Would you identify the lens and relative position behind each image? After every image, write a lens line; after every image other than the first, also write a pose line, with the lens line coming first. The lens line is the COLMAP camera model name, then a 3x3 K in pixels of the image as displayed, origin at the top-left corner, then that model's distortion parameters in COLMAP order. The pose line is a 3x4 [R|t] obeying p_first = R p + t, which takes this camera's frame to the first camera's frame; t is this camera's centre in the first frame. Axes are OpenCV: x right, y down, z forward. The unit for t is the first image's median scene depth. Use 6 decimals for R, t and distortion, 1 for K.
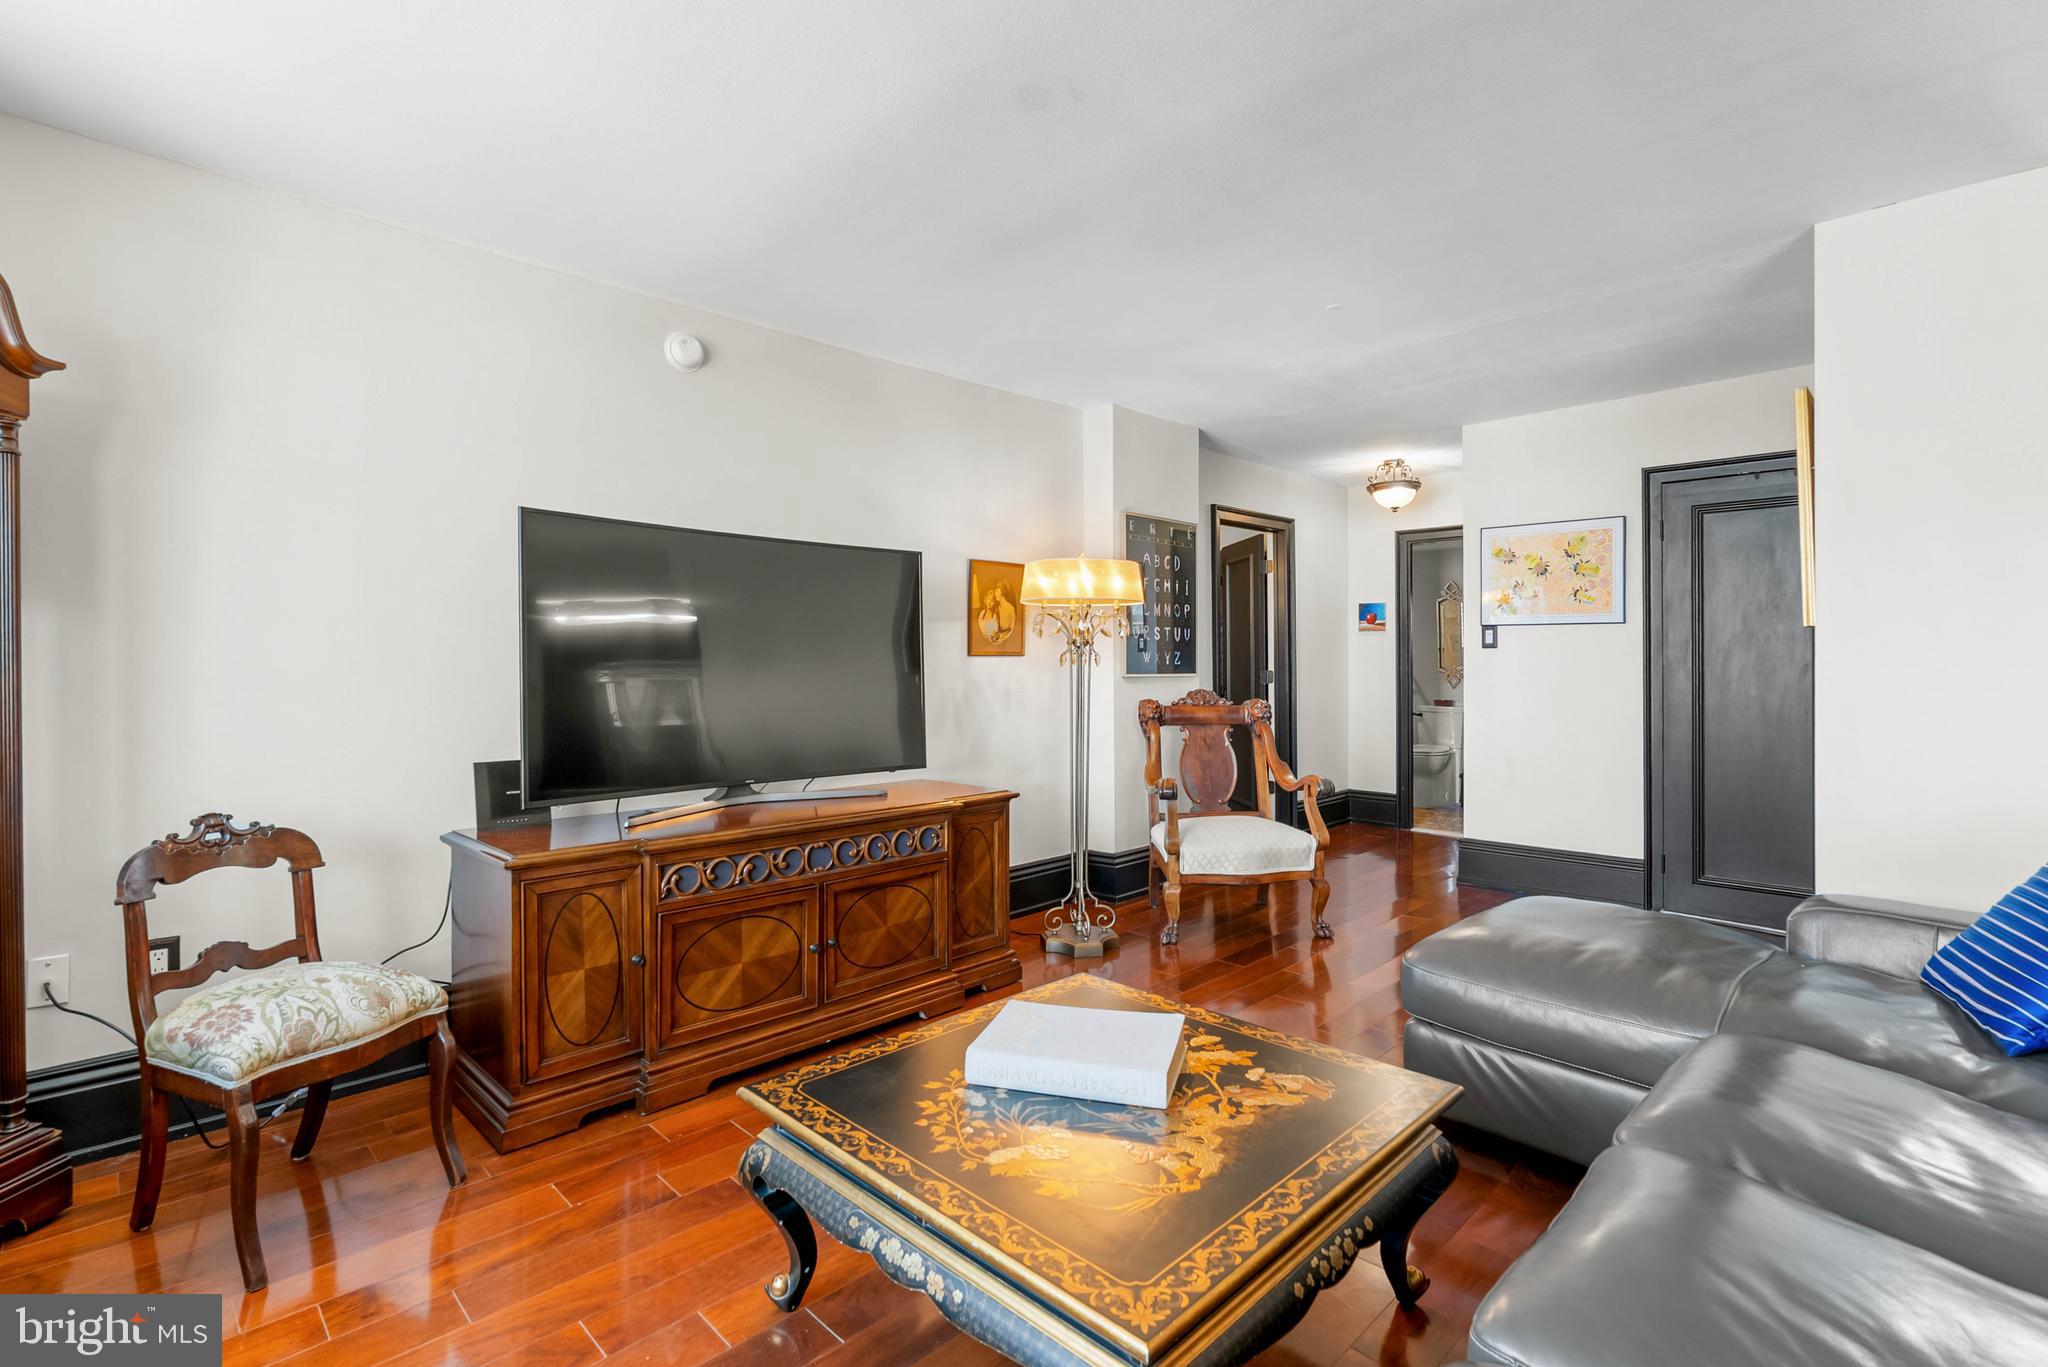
lens RADIAL K [[954.4, 0, 1026.5], [0, 954.4, 654.1], [0, 0, 1]] dist [-0.004796, -0.000262]
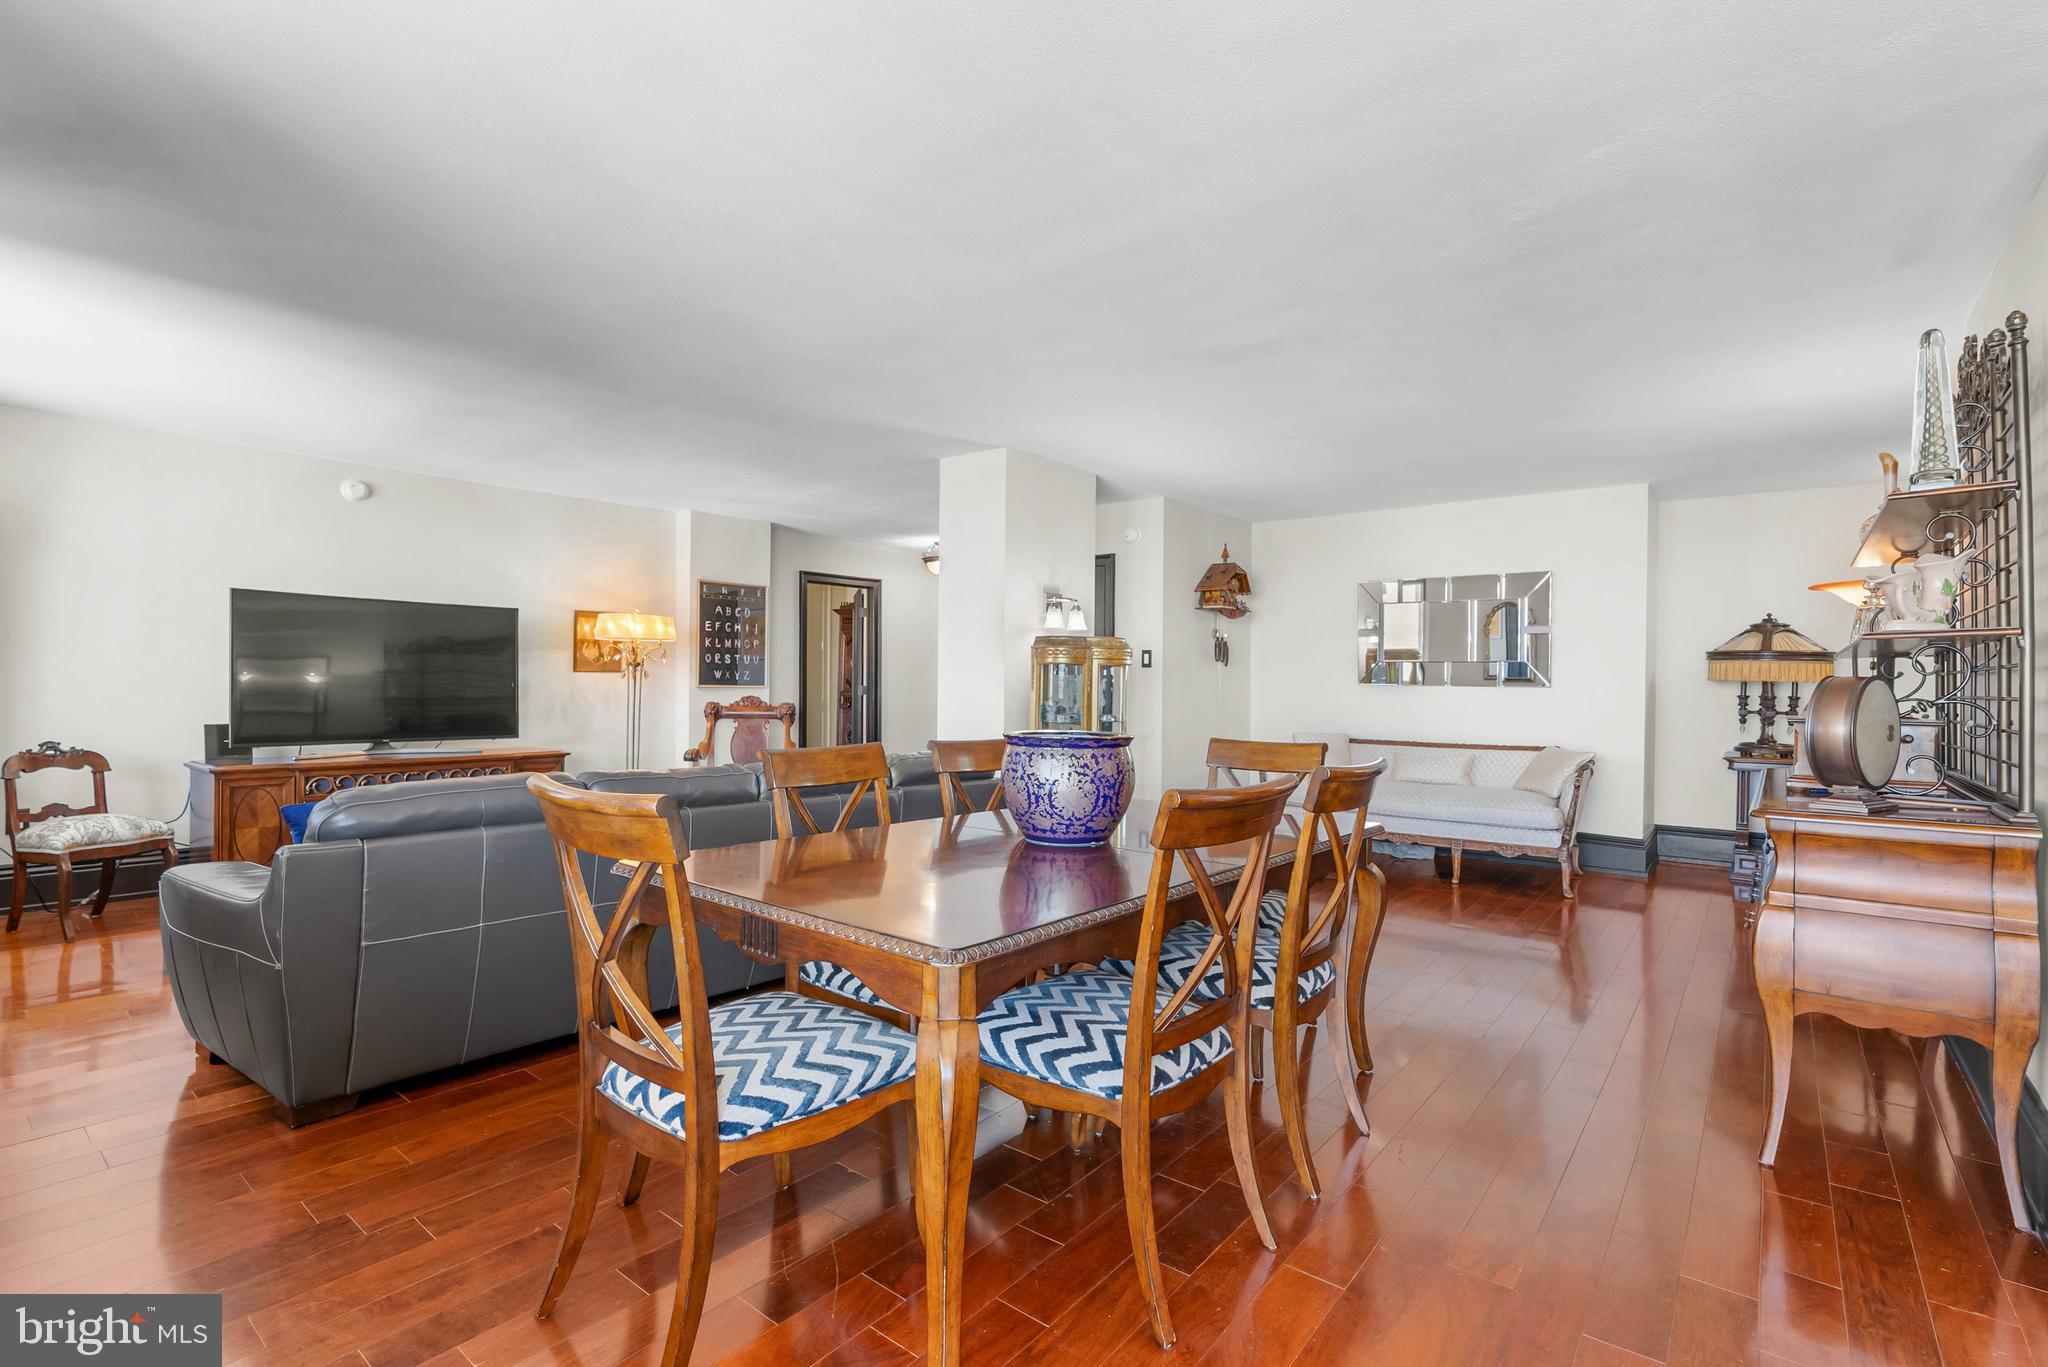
lens RADIAL K [[932.1, 0, 1024.0], [0, 932.1, 683.5], [0, 0, 1]] dist [-0.002243, -0.000186]
pose [[0.994217, 0.014719, 0.106375, 0.827706], [-0.016011, 0.999808, 0.011299, -0.012044], [-0.106188, -0.012937, 0.994262, -0.988100]]
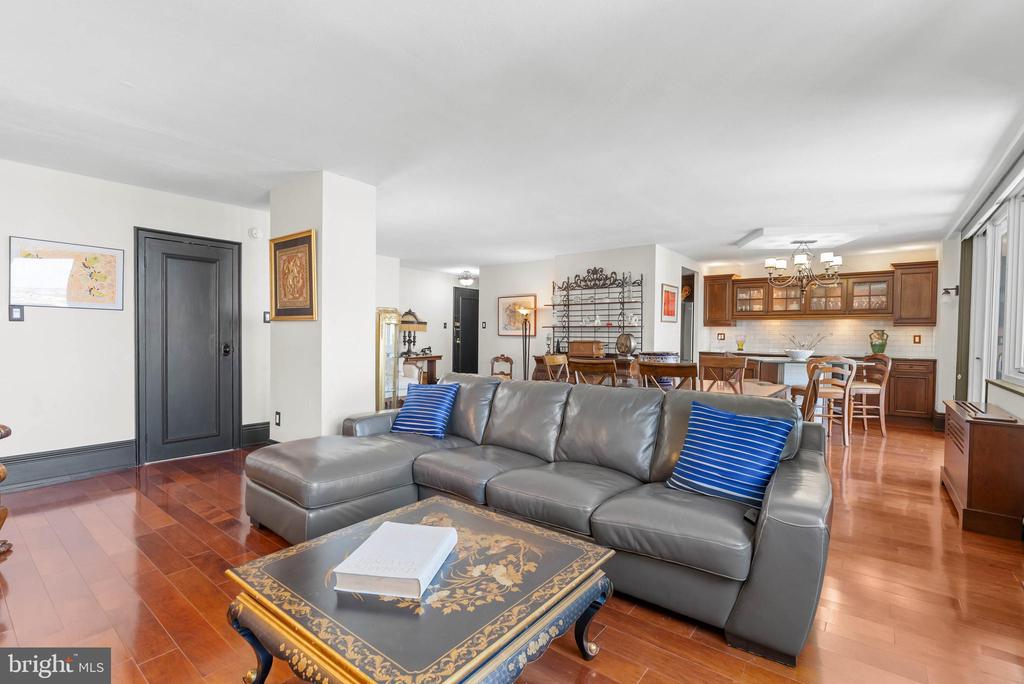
lens RADIAL K [[468.2, 0, 519.4], [0, 468.2, 345.4], [0, 0, 1]] dist [-0.001518, 0.000081]
pose [[-0.131107, -0.019563, 0.991175, -0.563689], [-0.017752, 0.999691, 0.017383, 0.007806], [-0.991209, -0.015316, -0.131414, 0.627055]]
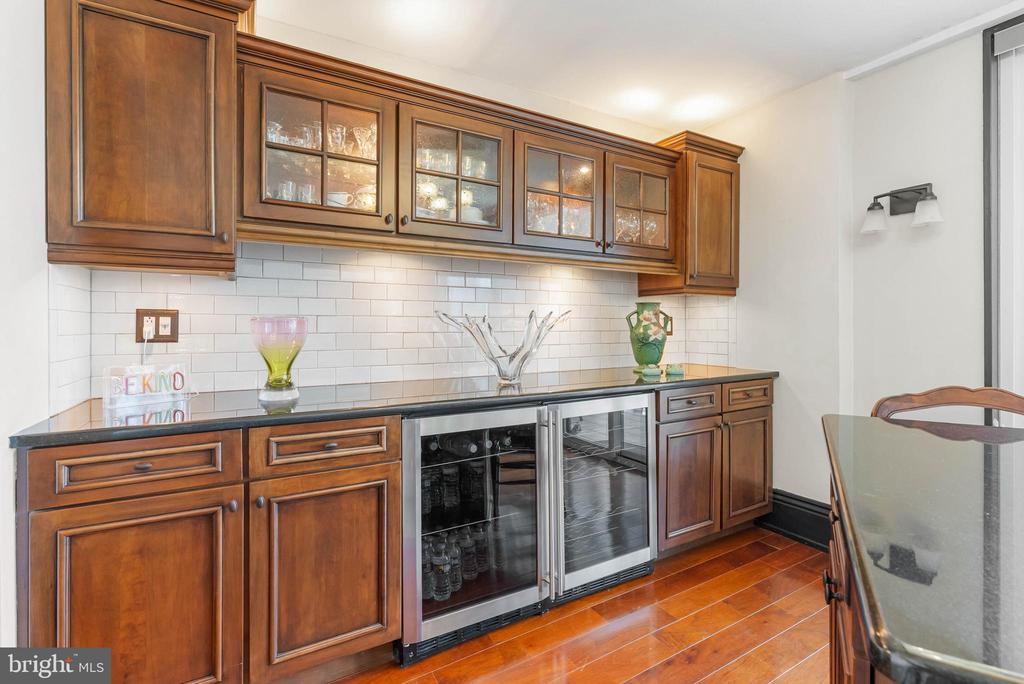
lens RADIAL K [[465.7, 0, 515.6], [0, 465.7, 326.2], [0, 0, 1]] dist [-0.009426, -0.000052]
pose [[-0.967189, 0.009767, 0.253870, 1.730470], [0.006939, 0.999904, -0.012033, -0.008454], [-0.253963, -0.009877, -0.967163, -0.631863]]
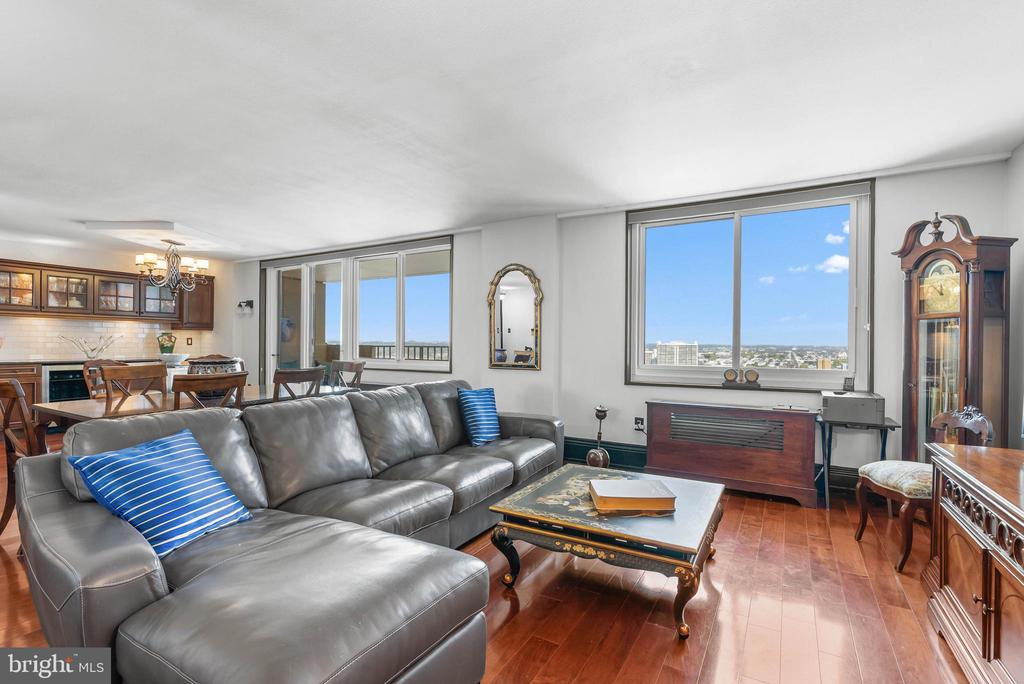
lens RADIAL K [[471.5, 0, 516.4], [0, 471.5, 343.6], [0, 0, 1]] dist [-0.005018, 0.000072]
pose [[-0.964329, -0.000662, -0.264706, 0.482916], [0.000424, 0.999992, -0.004046, 0.007514], [0.264707, -0.004014, -0.964321, 1.497696]]
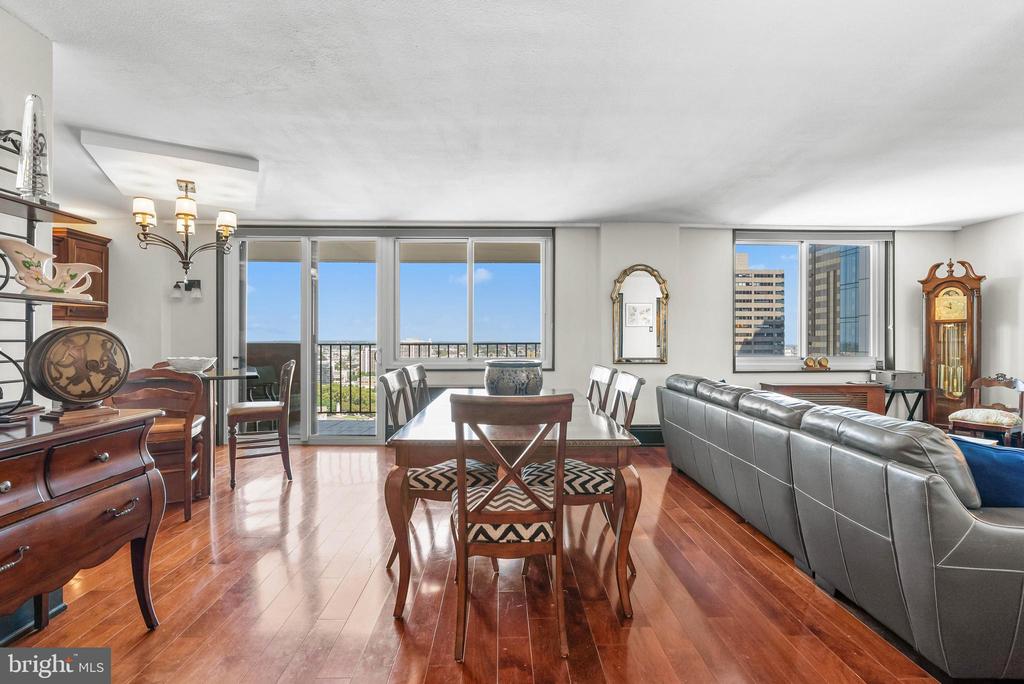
lens RADIAL K [[470.7, 0, 518.7], [0, 470.7, 344.4], [0, 0, 1]] dist [-0.002910, 0.000838]
pose [[-0.681118, 0.009264, -0.732115, 1.763338], [0.008514, 0.999953, 0.004732, 0.006157], [0.732124, -0.003010, -0.681164, 0.684593]]
